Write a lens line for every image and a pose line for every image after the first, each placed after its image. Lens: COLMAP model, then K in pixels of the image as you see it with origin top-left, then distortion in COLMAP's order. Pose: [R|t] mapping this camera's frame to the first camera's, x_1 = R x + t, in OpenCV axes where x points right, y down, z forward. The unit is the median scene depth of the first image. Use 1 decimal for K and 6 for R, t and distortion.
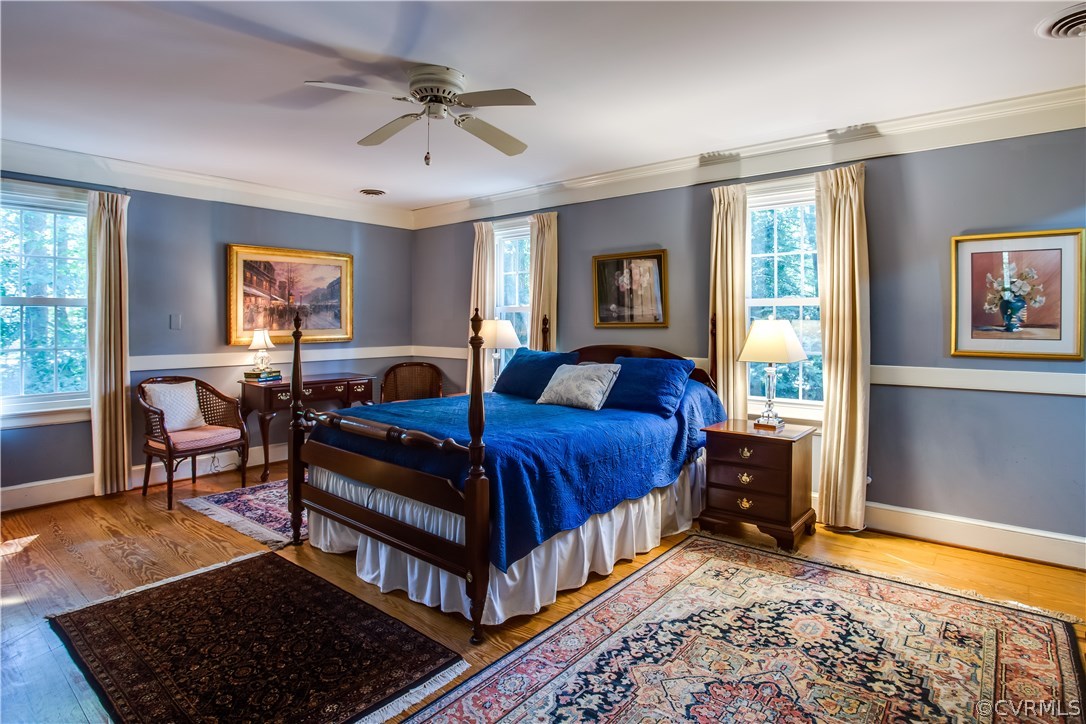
lens RADIAL K [[551.2, 0, 548.7], [0, 551.2, 326.1], [0, 0, 1]] dist [-0.047337, 0.000553]
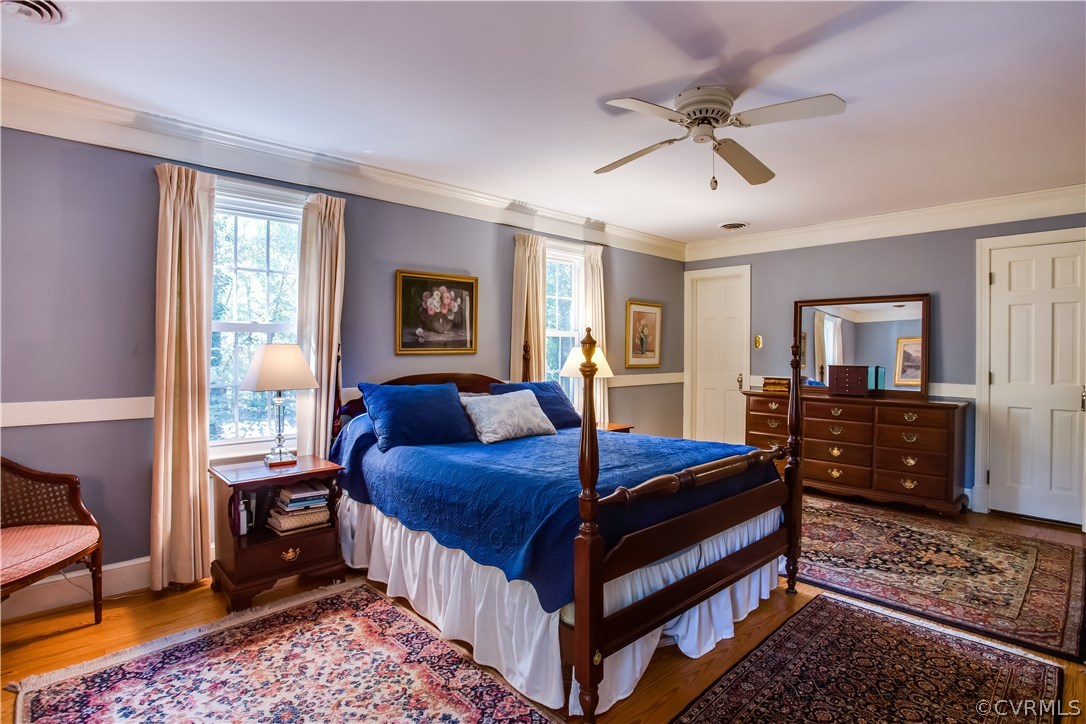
lens RADIAL K [[551.2, 0, 542.3], [0, 551.2, 353.1], [0, 0, 1]] dist [-0.047337, 0.000553]
pose [[0.136627, -0.002510, 0.990619, -0.840644], [0.011393, 0.999935, 0.000963, 0.001518], [-0.990557, 0.011155, 0.136647, 0.794474]]
